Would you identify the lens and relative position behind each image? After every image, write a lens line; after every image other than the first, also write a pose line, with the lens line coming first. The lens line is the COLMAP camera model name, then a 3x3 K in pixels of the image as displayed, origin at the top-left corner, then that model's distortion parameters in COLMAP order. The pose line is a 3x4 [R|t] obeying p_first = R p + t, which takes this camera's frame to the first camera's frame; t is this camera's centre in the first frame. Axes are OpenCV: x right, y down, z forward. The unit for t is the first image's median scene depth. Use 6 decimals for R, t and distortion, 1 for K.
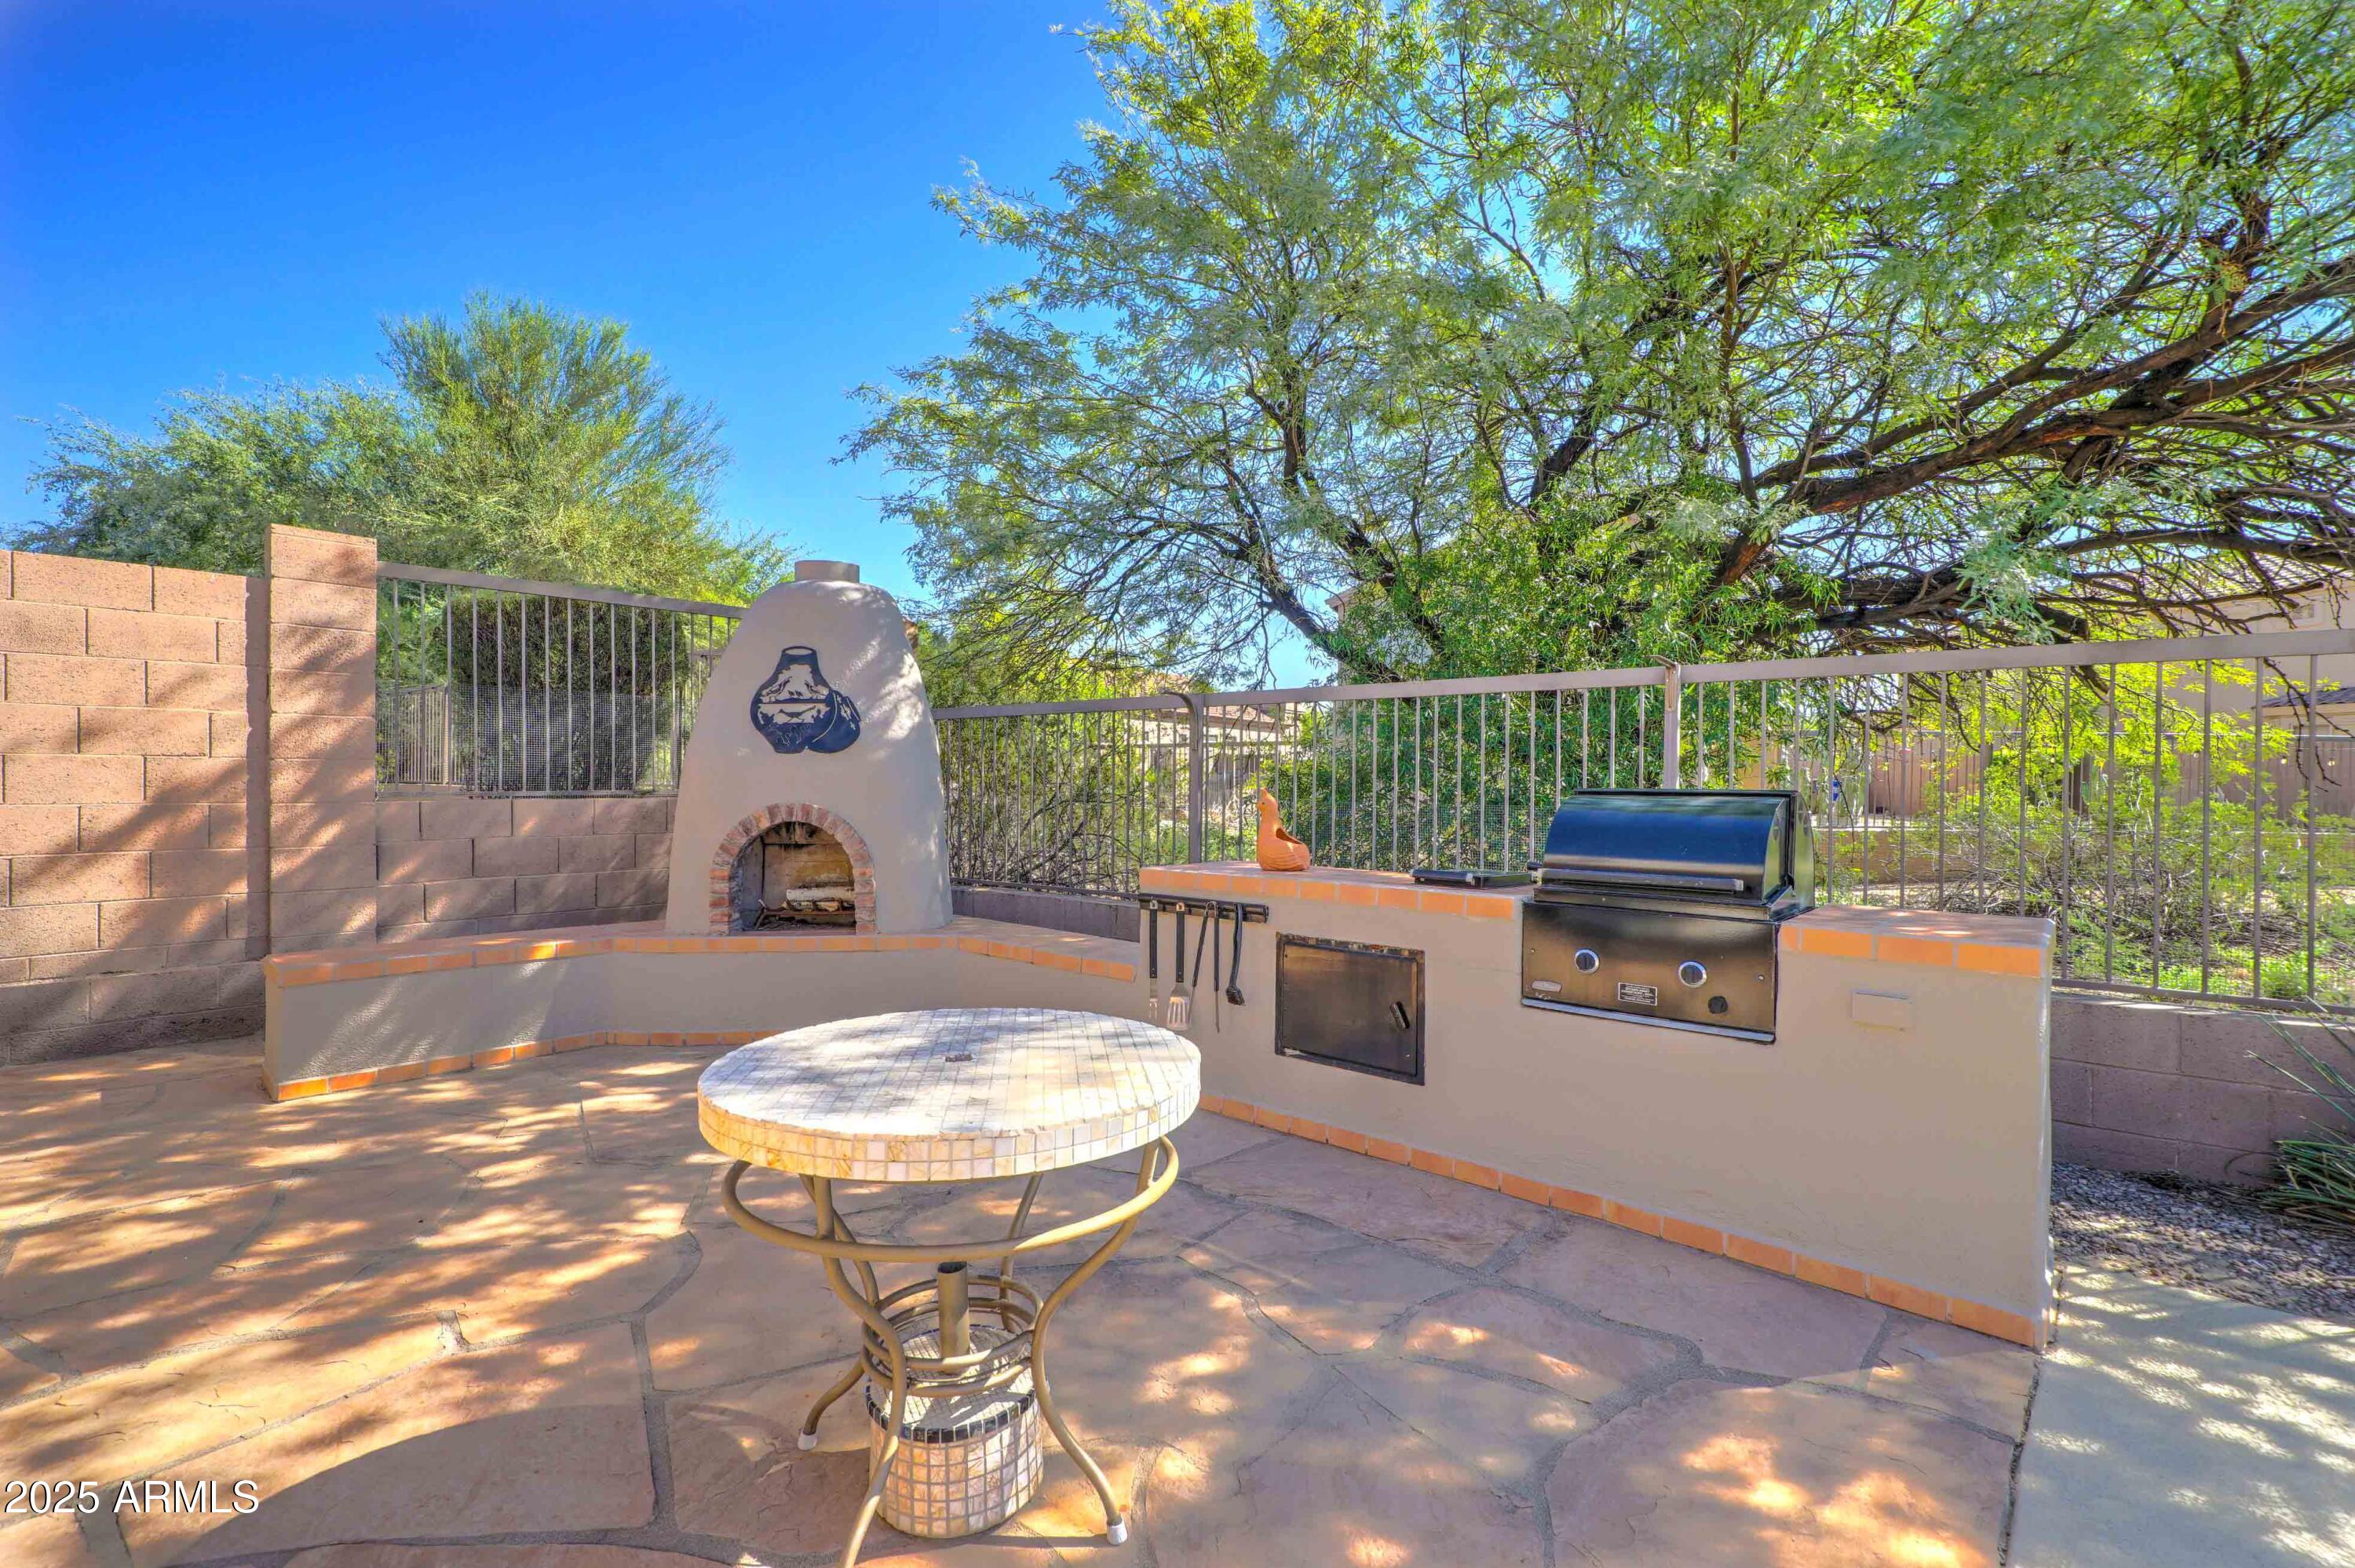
lens RADIAL K [[1041.7, 0, 1180.9], [0, 1041.7, 785.6], [0, 0, 1]] dist [0.009441, 0.000235]
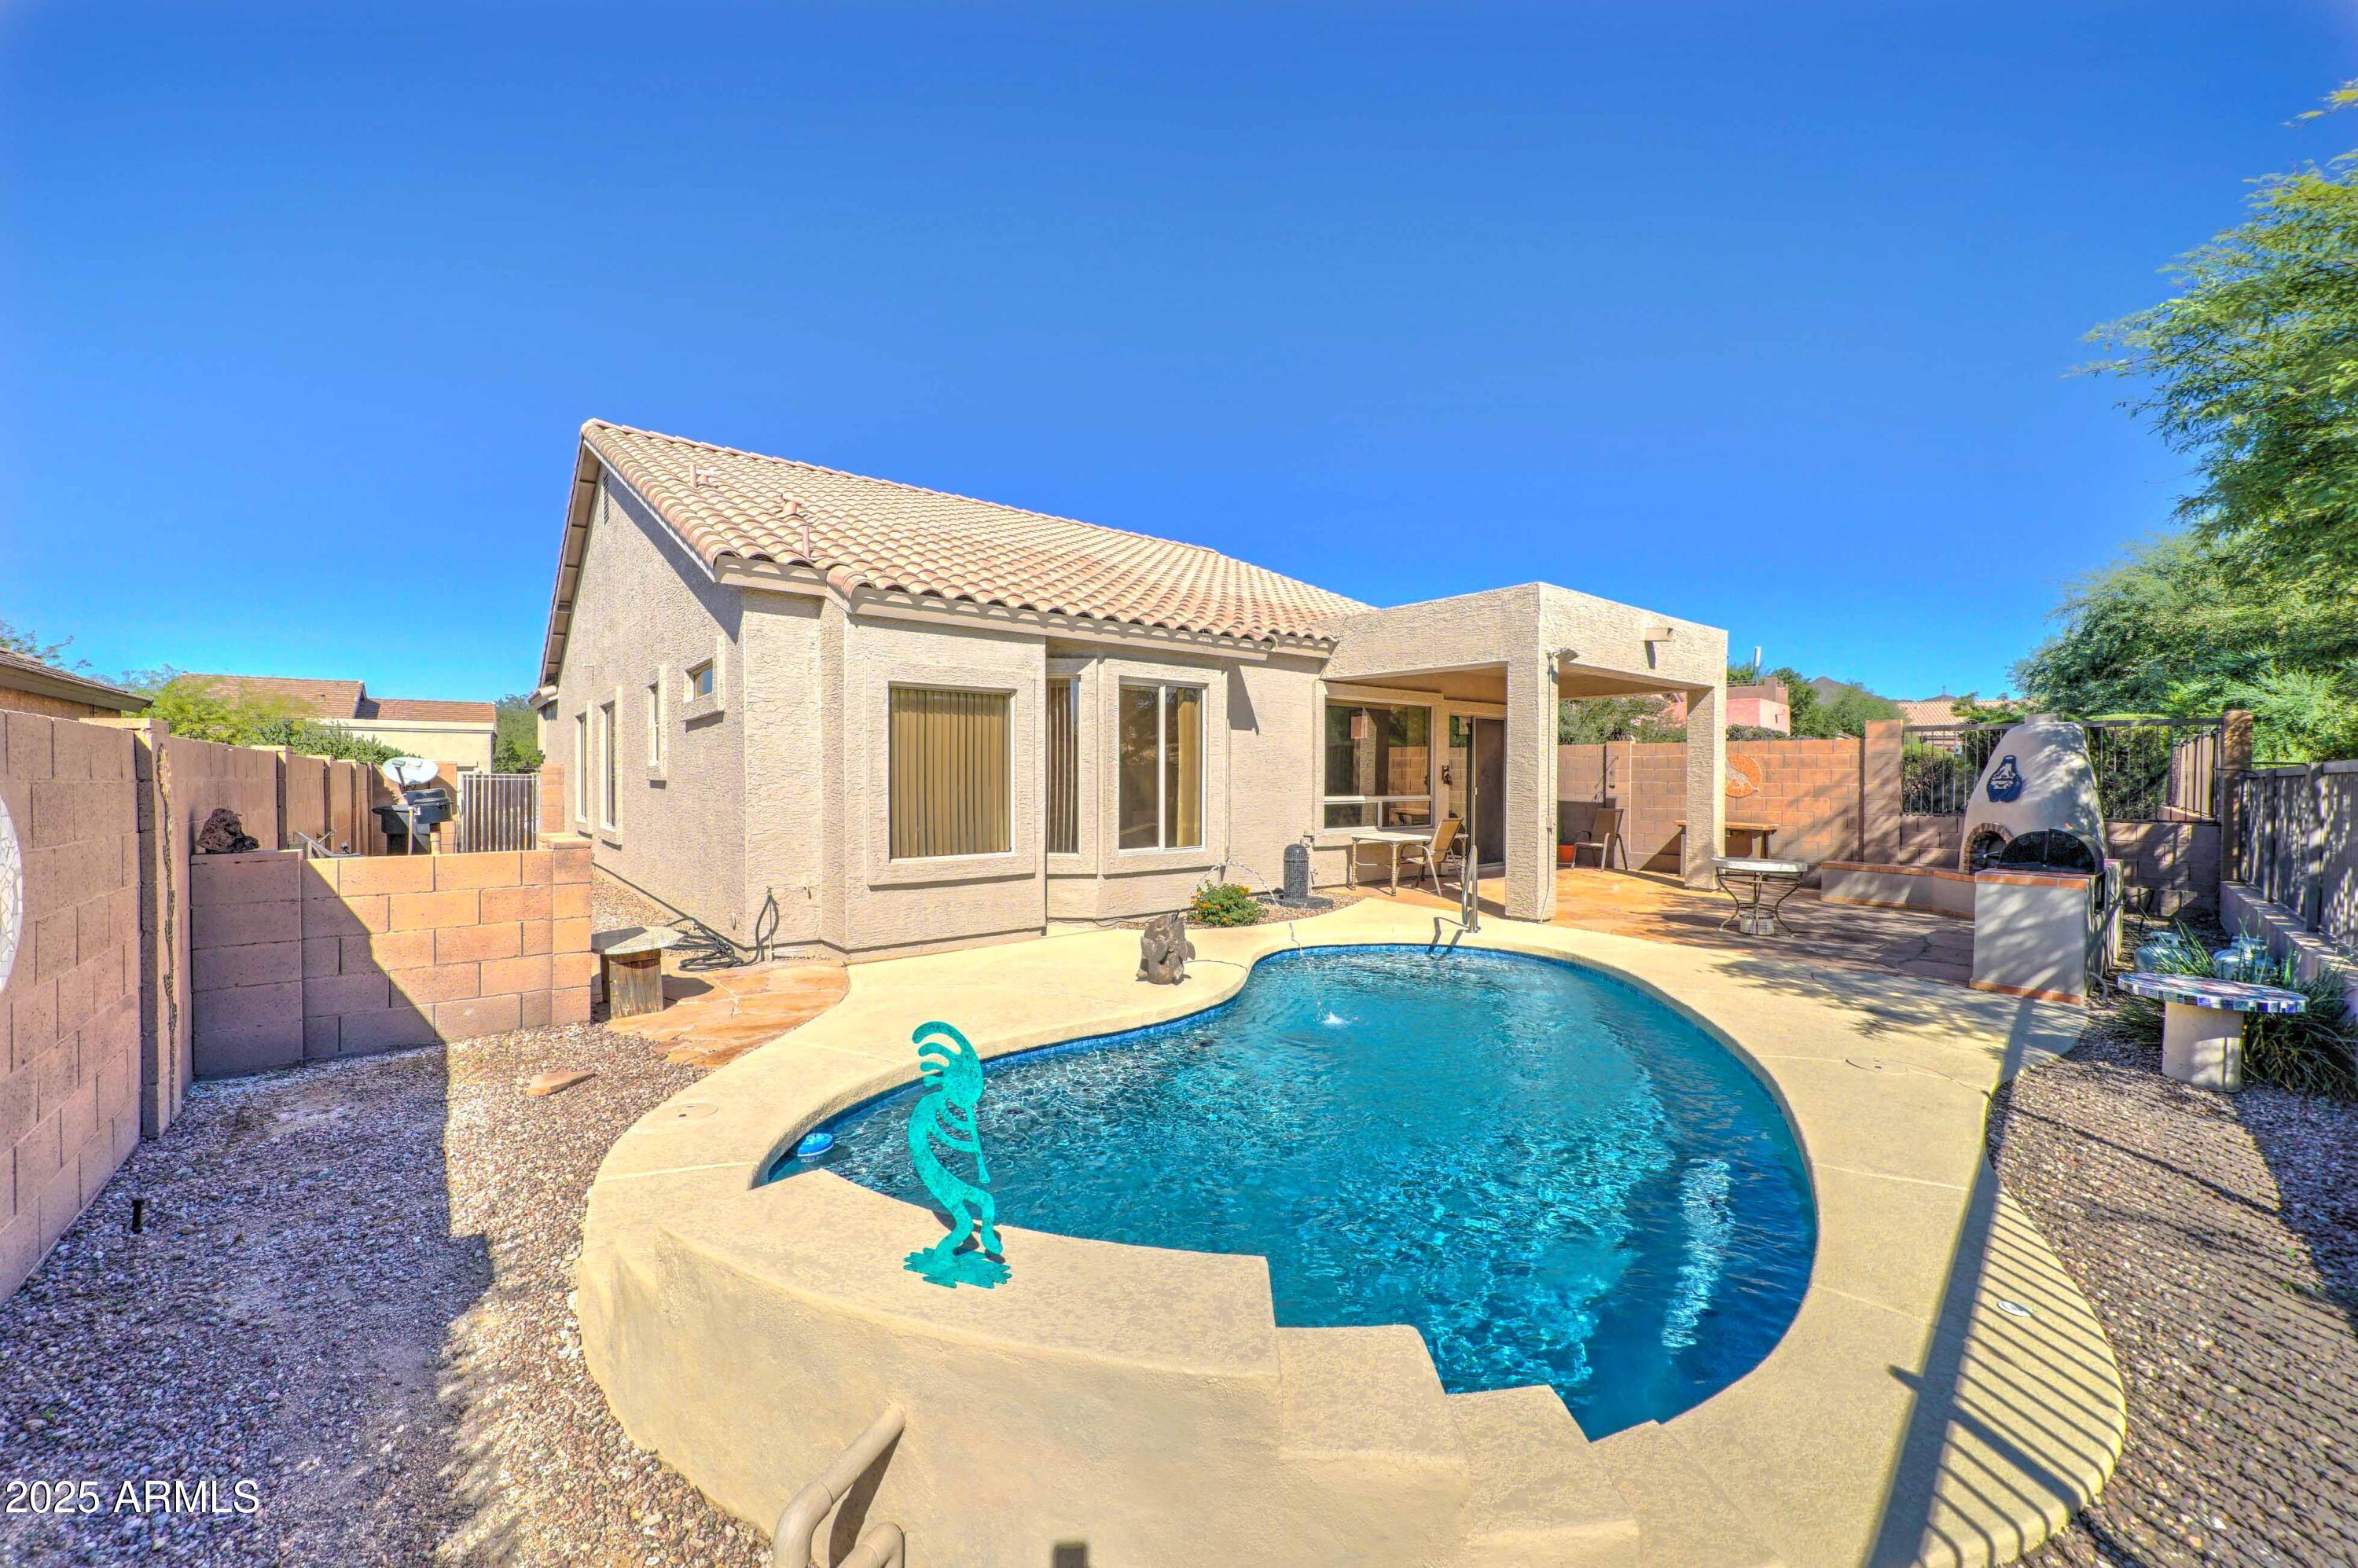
lens RADIAL K [[973.7, 0, 1179.0], [0, 973.7, 784.0], [0, 0, 1]] dist [0.017033, -0.000026]
pose [[-0.112163, 0.004273, -0.993681, 2.110784], [-0.013606, 0.999890, 0.005835, -0.058537], [0.993597, 0.014175, -0.112093, -0.626969]]
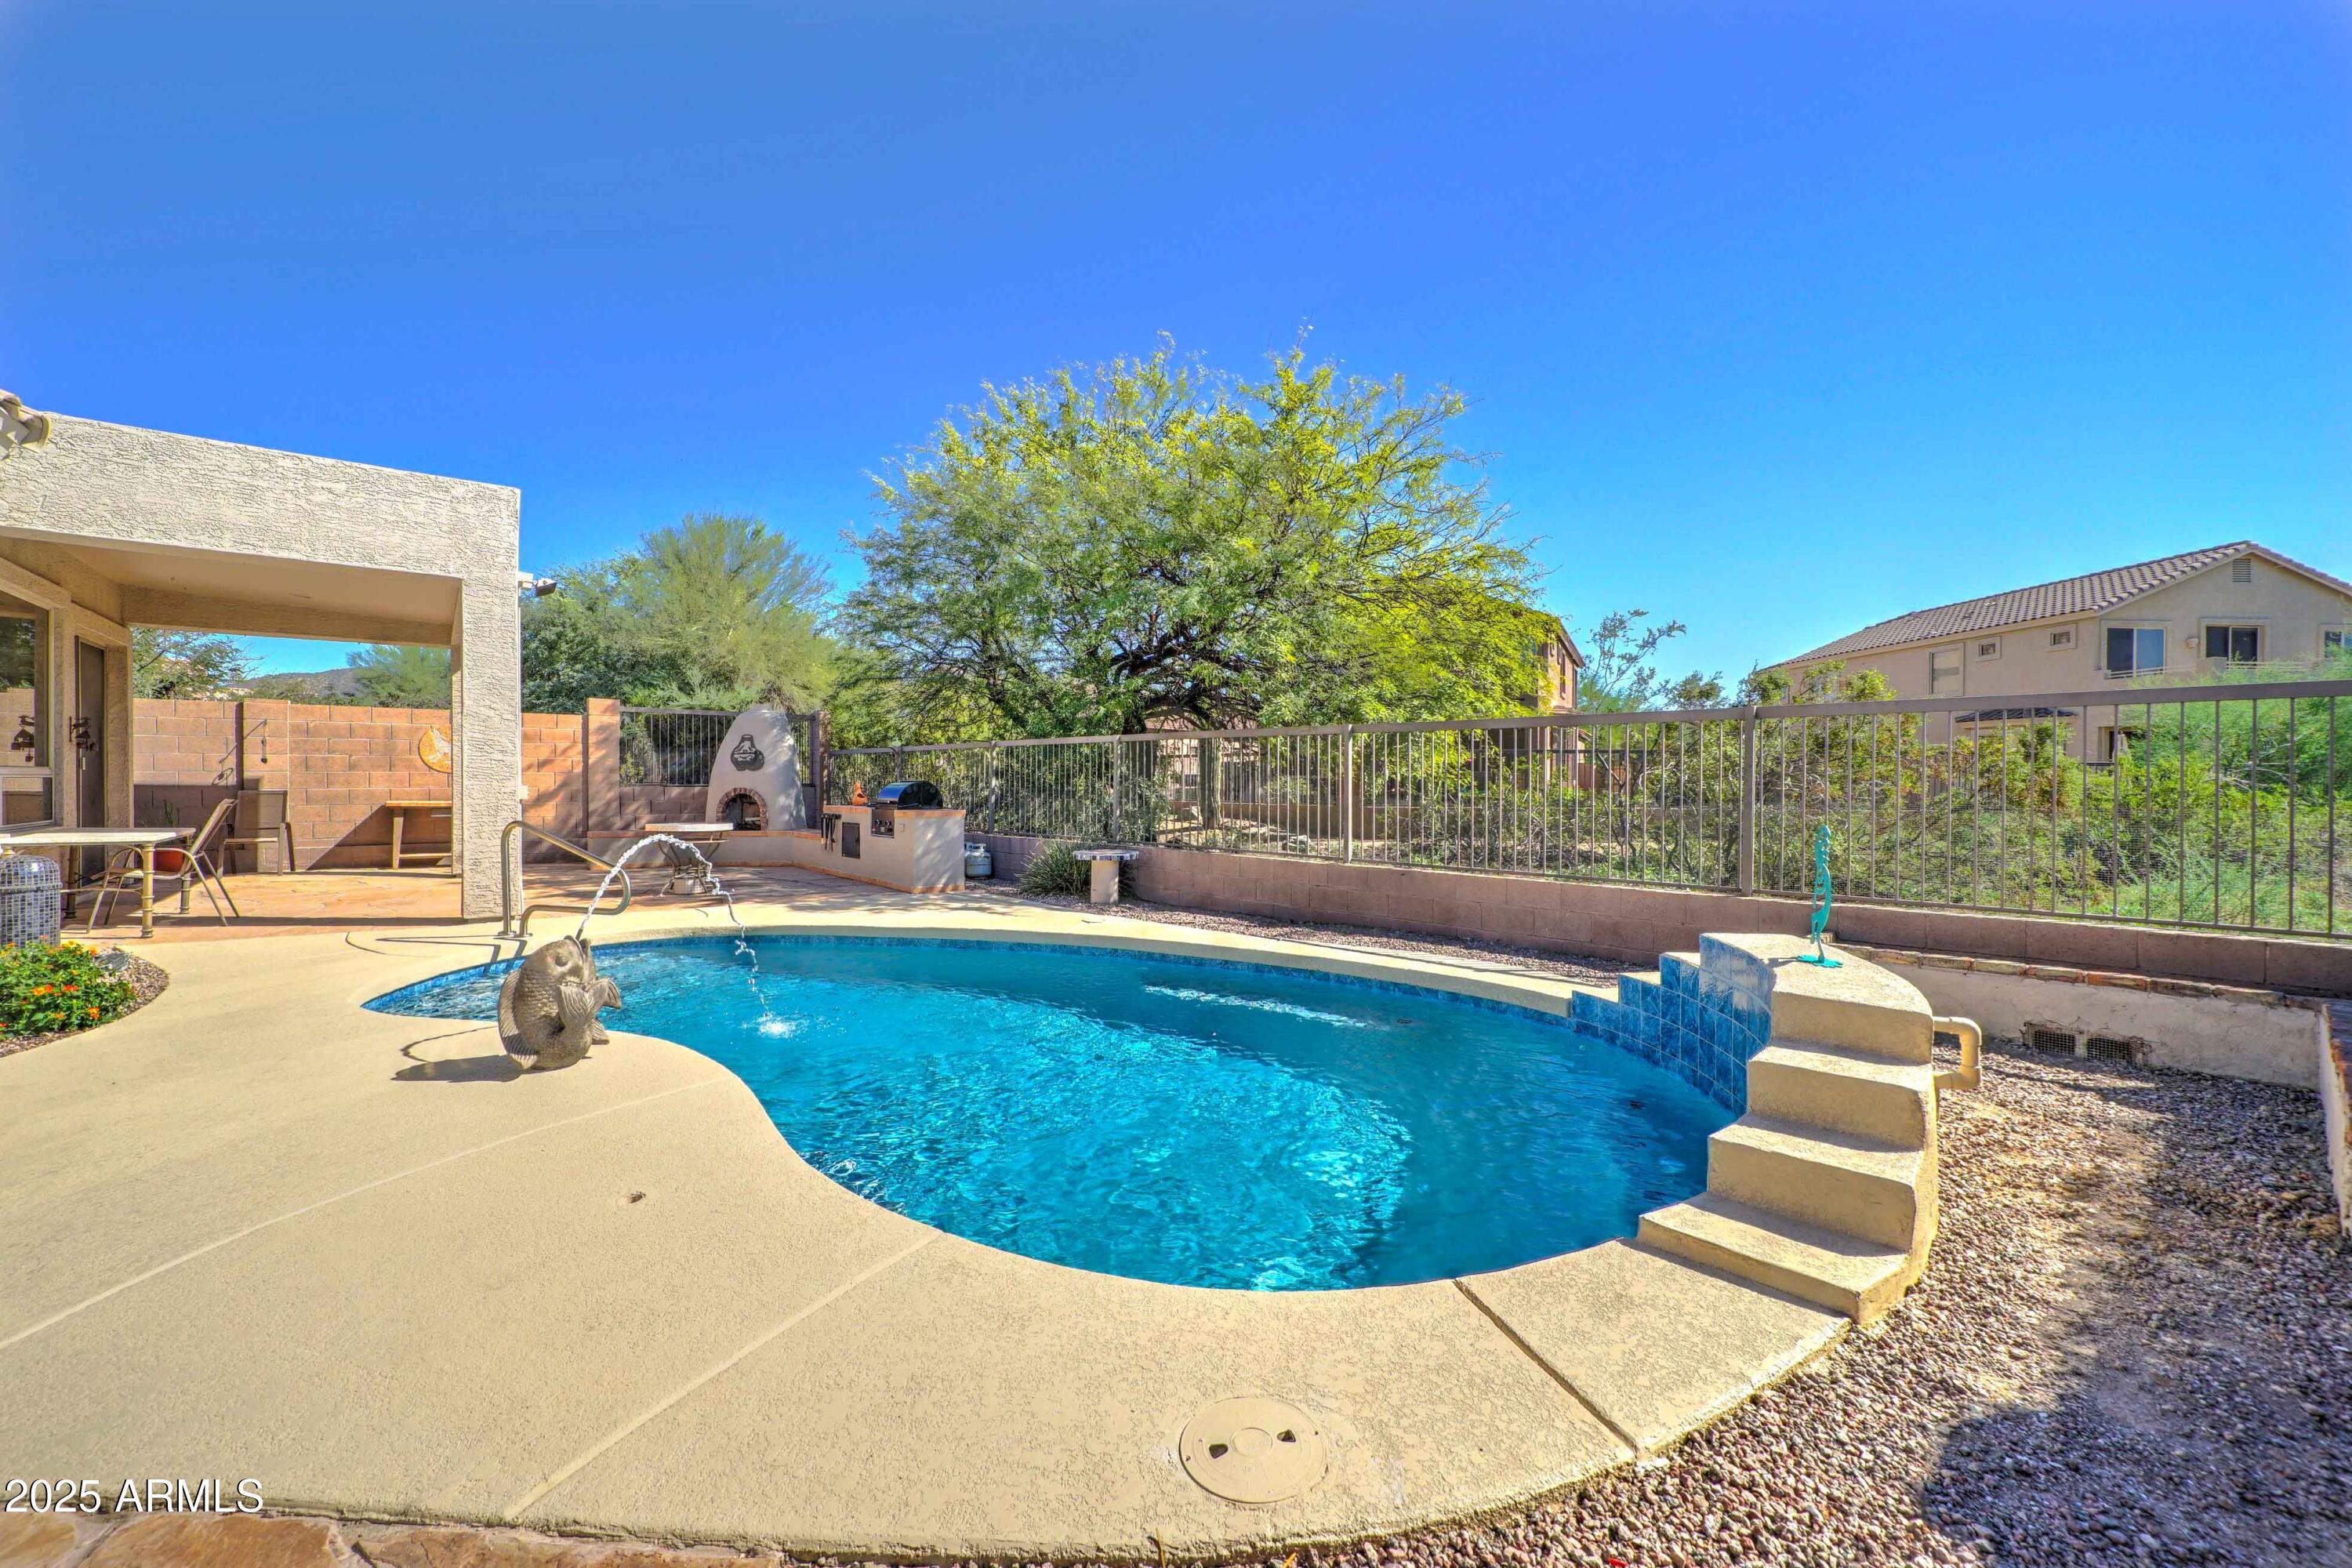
lens RADIAL K [[971.2, 0, 1176.0], [0, 971.2, 784.0], [0, 0, 1]] dist [0.017033, -0.000026]
pose [[0.985226, -0.004357, -0.171202, 1.332389], [0.003471, 0.999979, -0.005473, 0.027289], [0.171222, 0.004798, 0.985221, -1.543103]]
